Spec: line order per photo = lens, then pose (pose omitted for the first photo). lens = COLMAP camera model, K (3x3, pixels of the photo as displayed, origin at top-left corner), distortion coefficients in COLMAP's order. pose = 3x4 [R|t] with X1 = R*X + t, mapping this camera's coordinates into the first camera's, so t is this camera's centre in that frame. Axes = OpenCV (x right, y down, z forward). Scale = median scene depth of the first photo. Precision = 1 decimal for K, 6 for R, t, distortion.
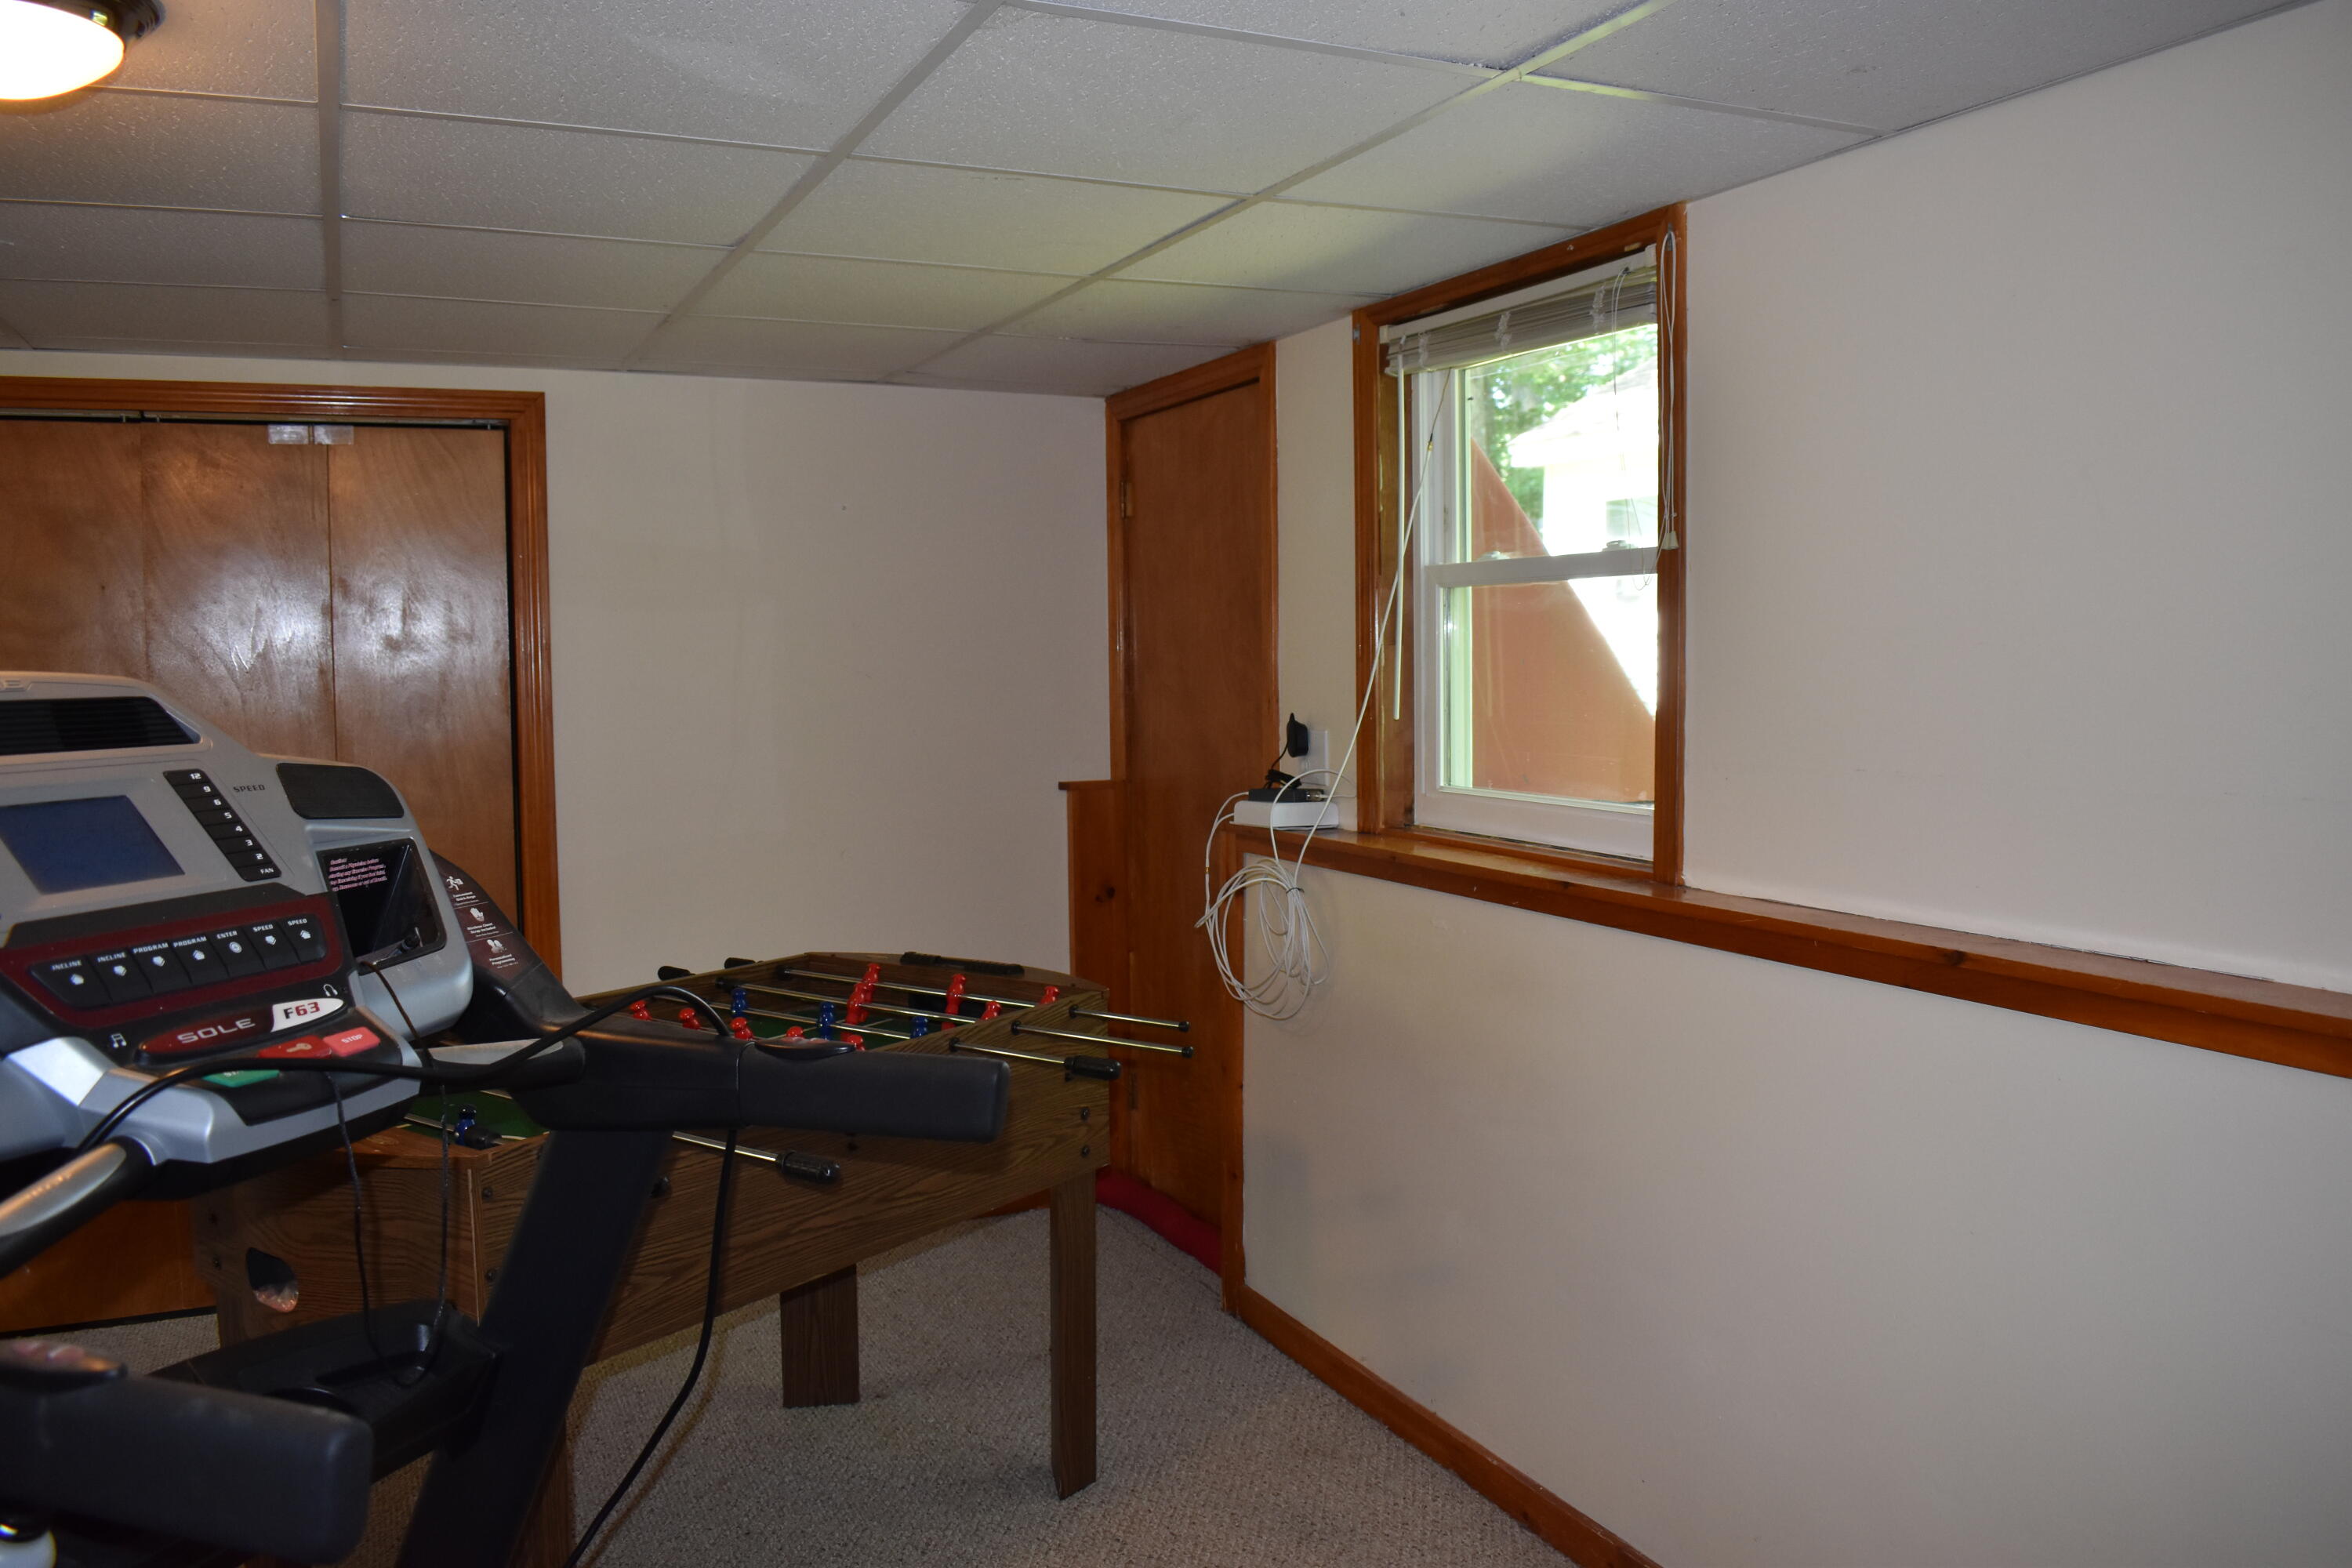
lens RADIAL K [[1845.5, 0, 1181.7], [0, 1845.5, 766.7], [0, 0, 1]] dist [-0.093318, 0.015825]
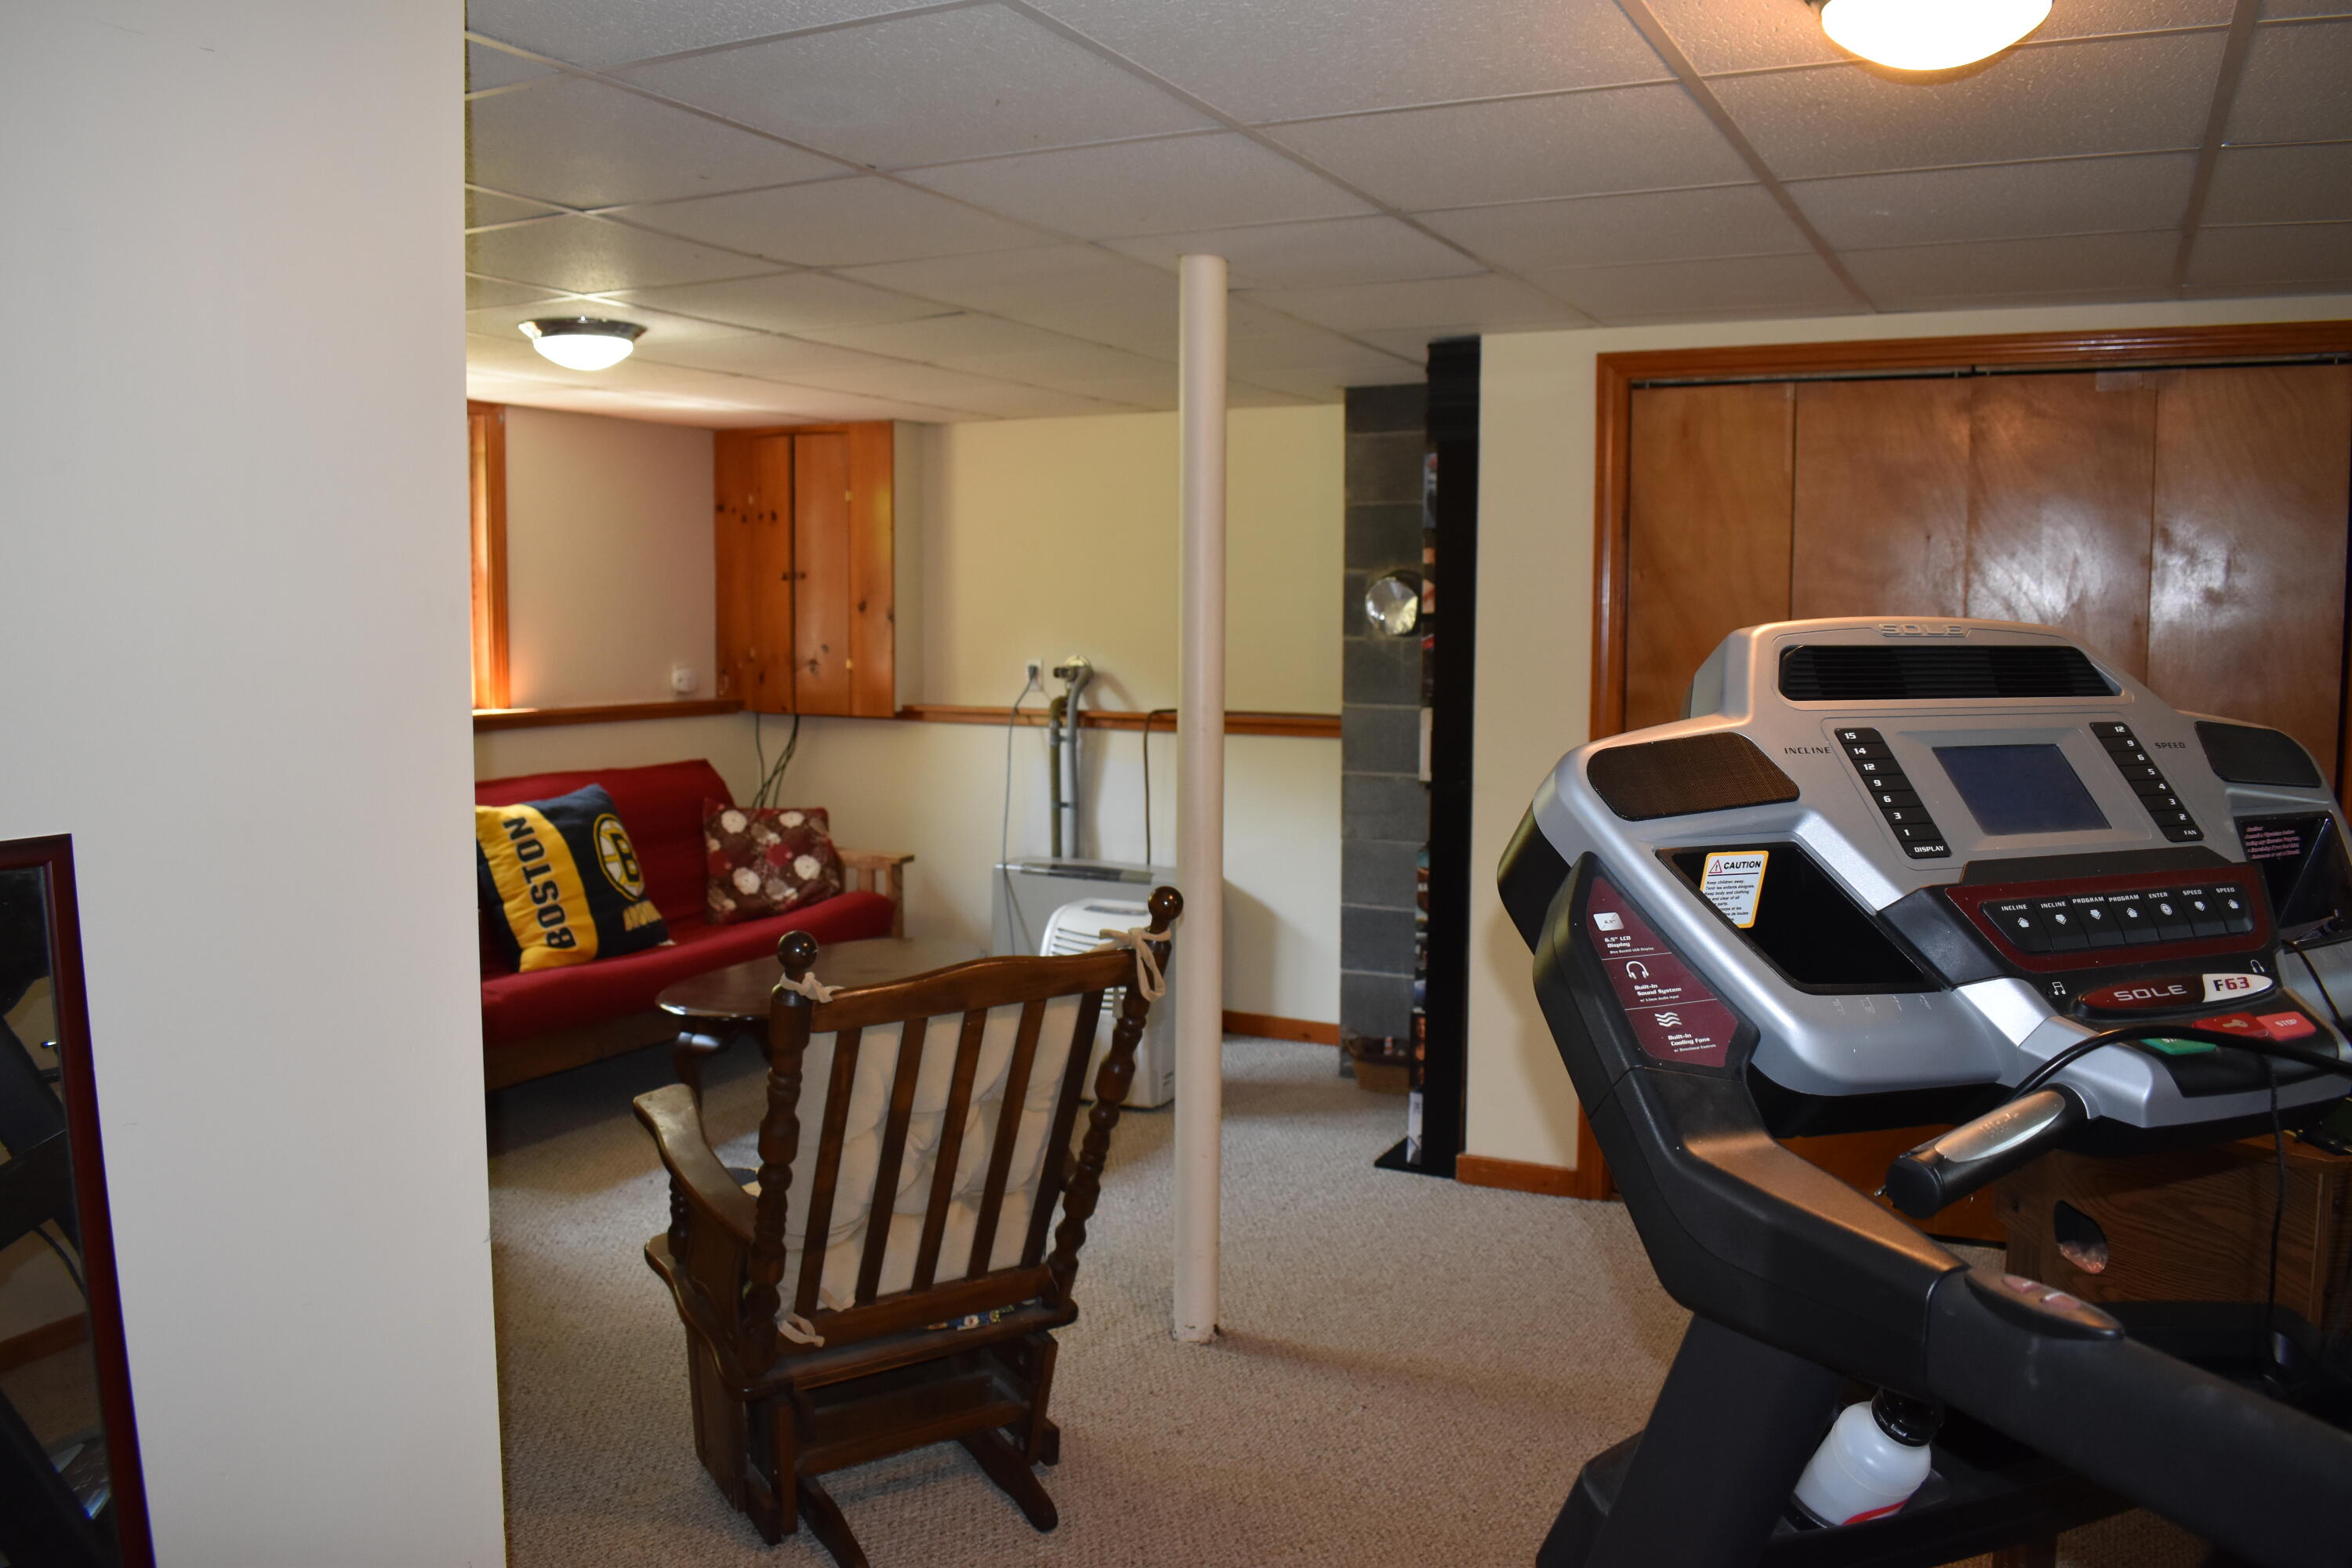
lens RADIAL K [[1845.5, 0, 1181.7], [0, 1845.5, 766.7], [0, 0, 1]] dist [-0.093318, 0.015825]
pose [[0.627322, 0.079065, -0.774736, -0.106922], [-0.057574, 0.996819, 0.055111, 0.000901], [0.776629, 0.010032, 0.629879, -0.021973]]
